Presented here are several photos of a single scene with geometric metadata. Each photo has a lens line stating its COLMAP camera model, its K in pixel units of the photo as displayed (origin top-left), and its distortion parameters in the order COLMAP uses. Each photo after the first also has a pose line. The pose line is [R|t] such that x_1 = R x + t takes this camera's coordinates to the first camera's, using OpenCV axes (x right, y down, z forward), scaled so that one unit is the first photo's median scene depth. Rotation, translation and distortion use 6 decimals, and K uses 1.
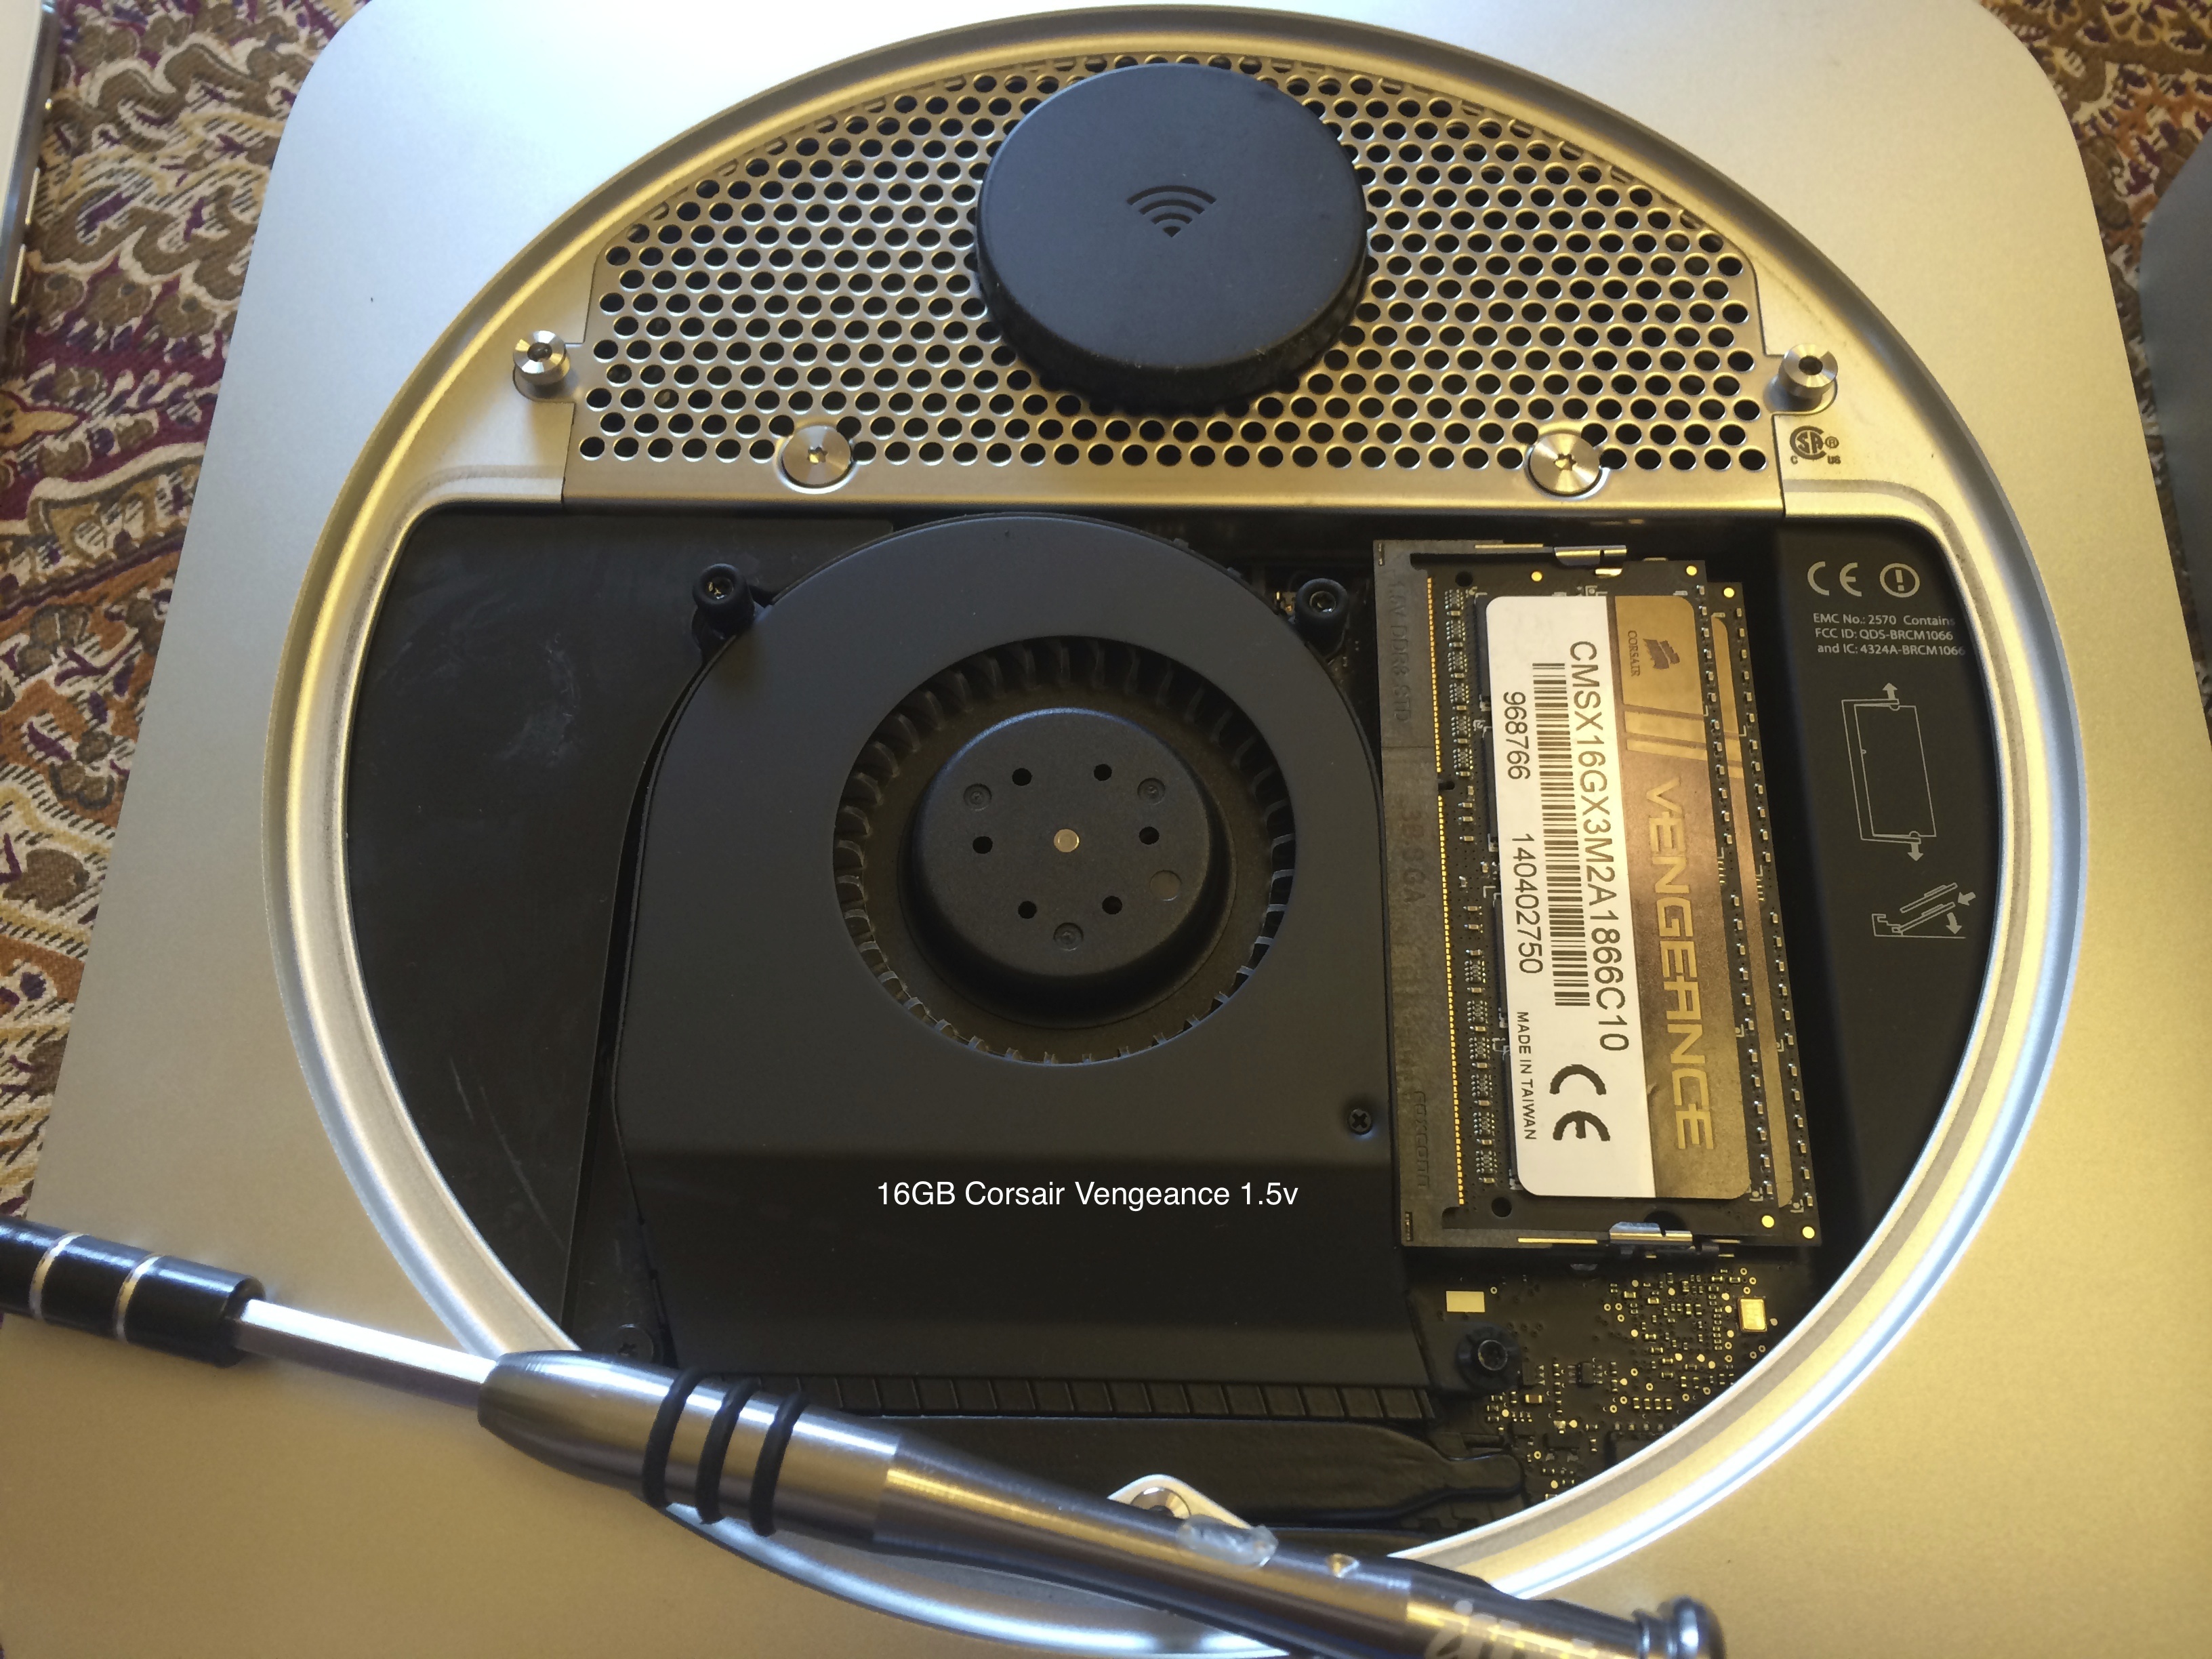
lens RADIAL K [[1863.4, 0, 1055.0], [0, 1863.4, 831.2], [0, 0, 1]] dist [0.072351, -0.134008]
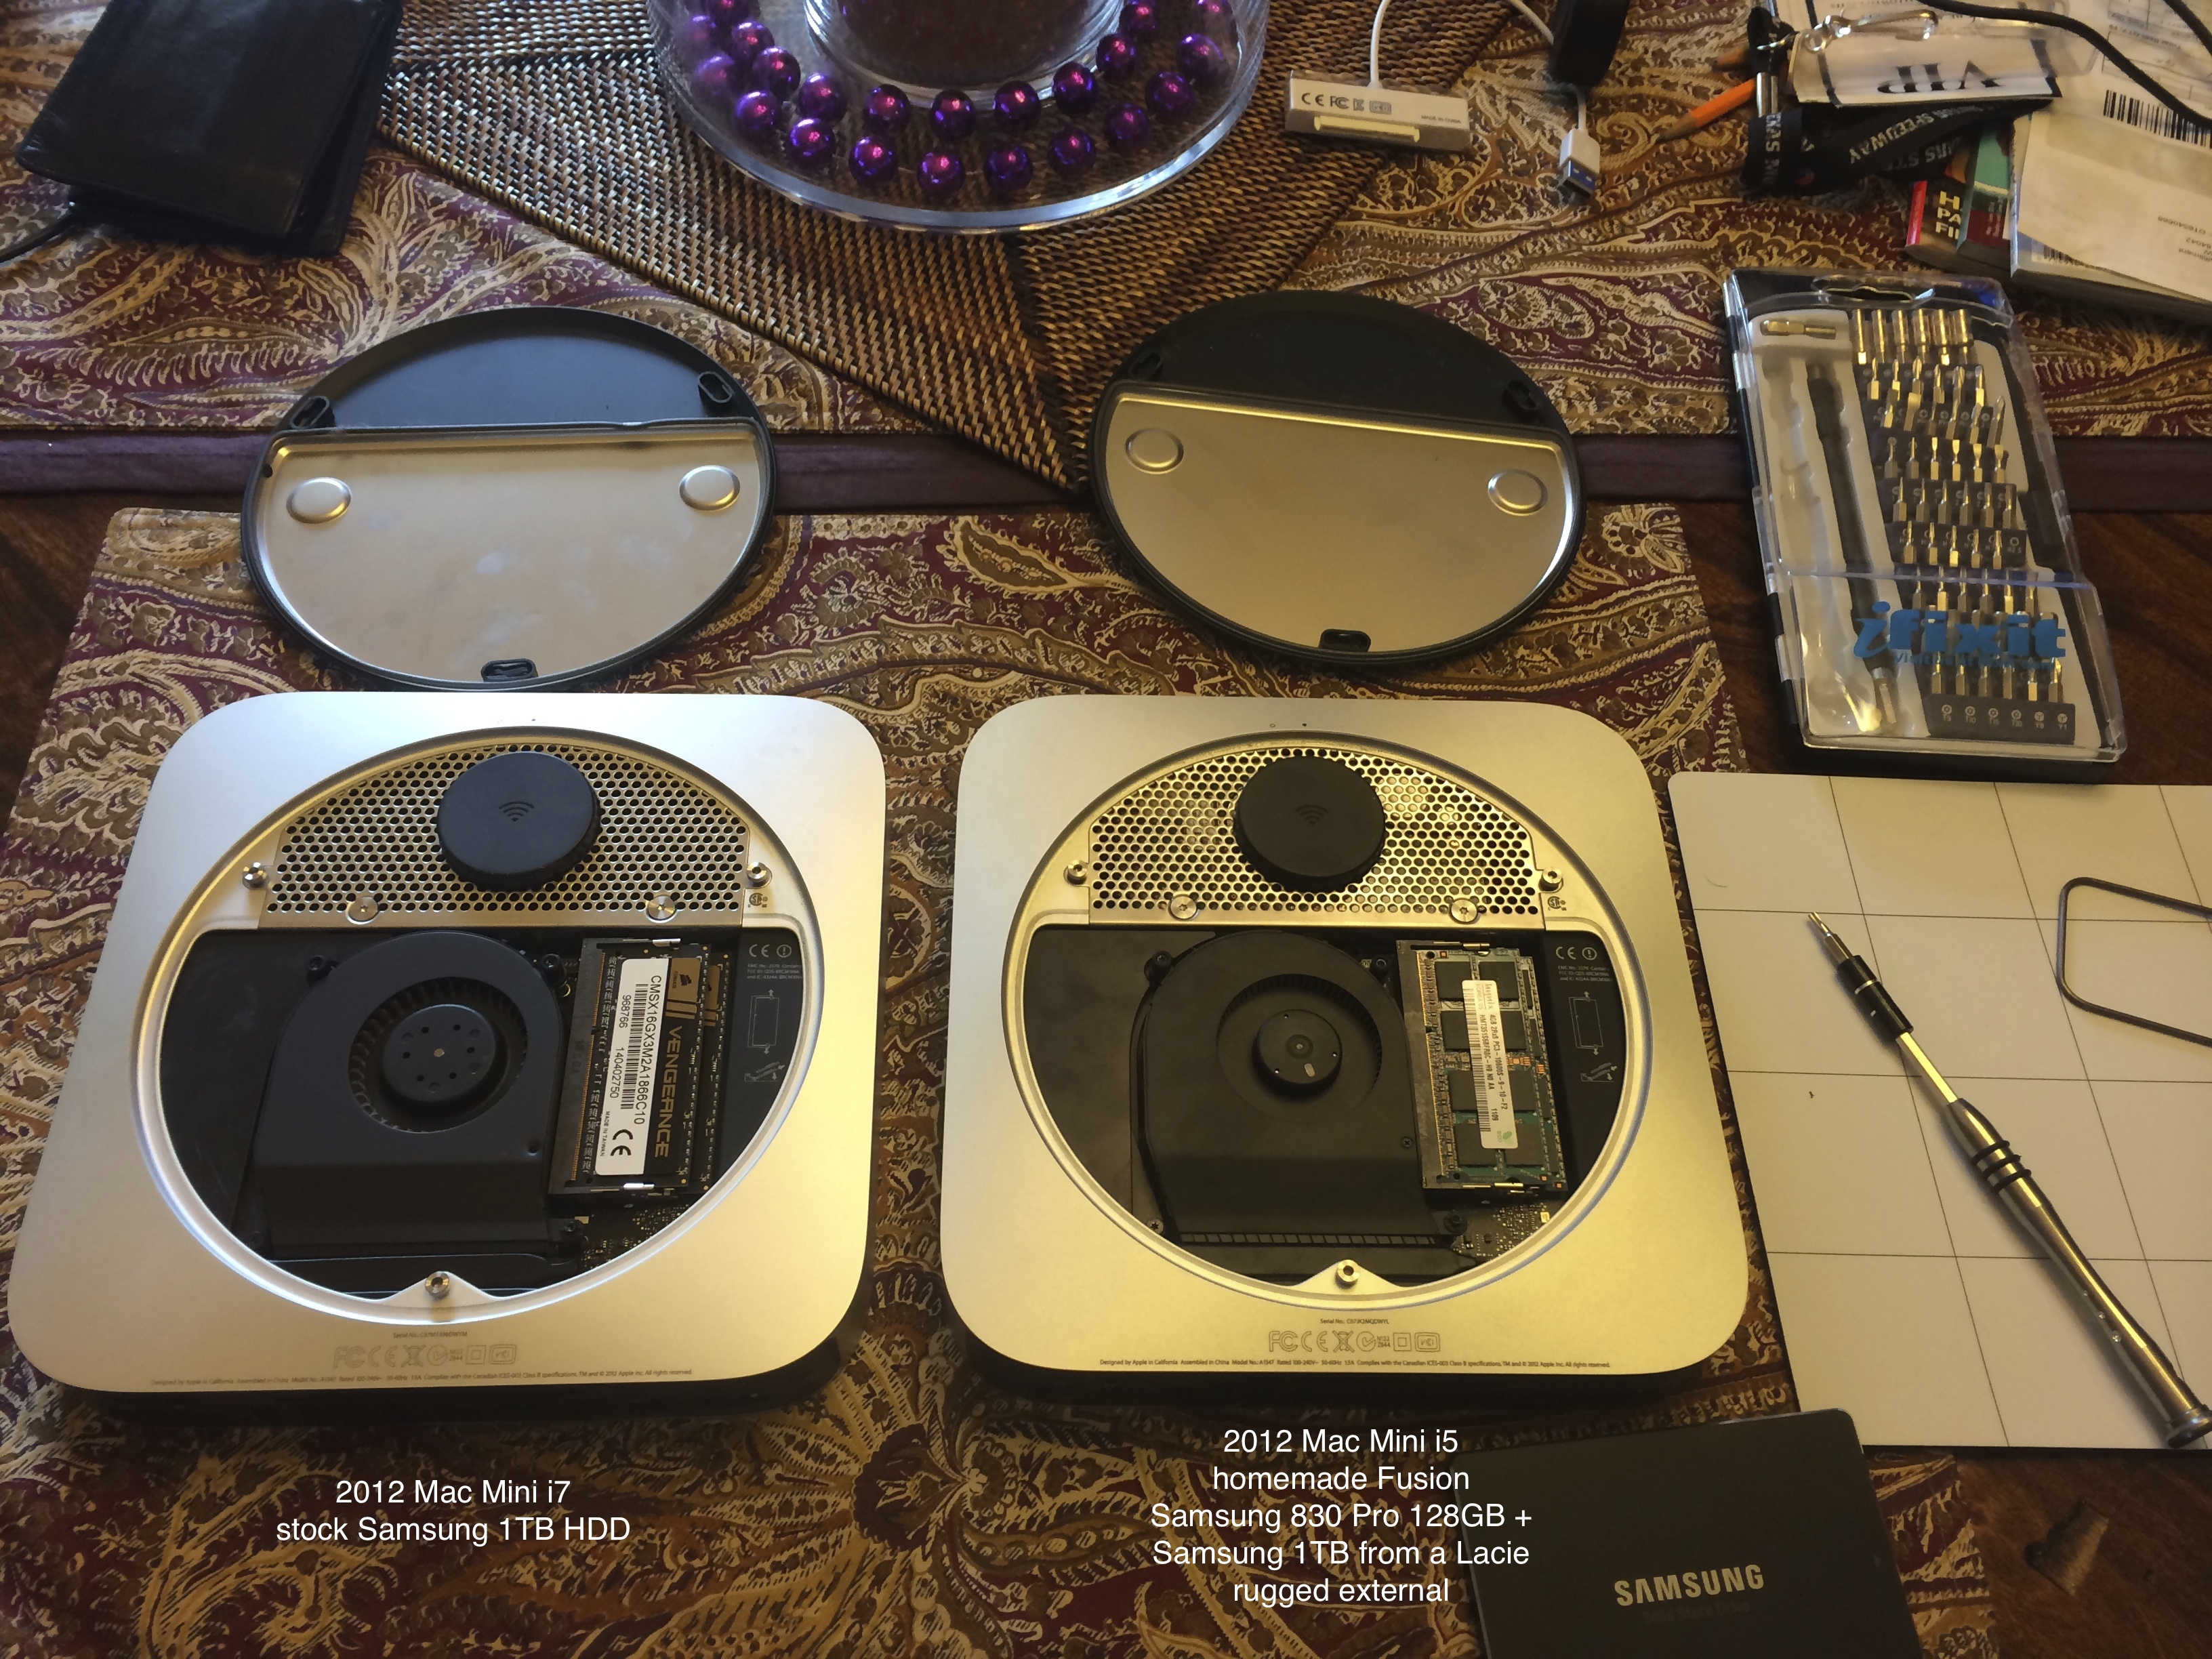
lens RADIAL K [[1863.4, 0, 1055.0], [0, 1863.4, 831.2], [0, 0, 1]] dist [0.072351, -0.134008]
pose [[0.997114, -0.010580, 0.075184, 0.585189], [0.025005, 0.980759, -0.193612, 0.201591], [-0.071689, 0.194933, 0.978193, -1.498390]]
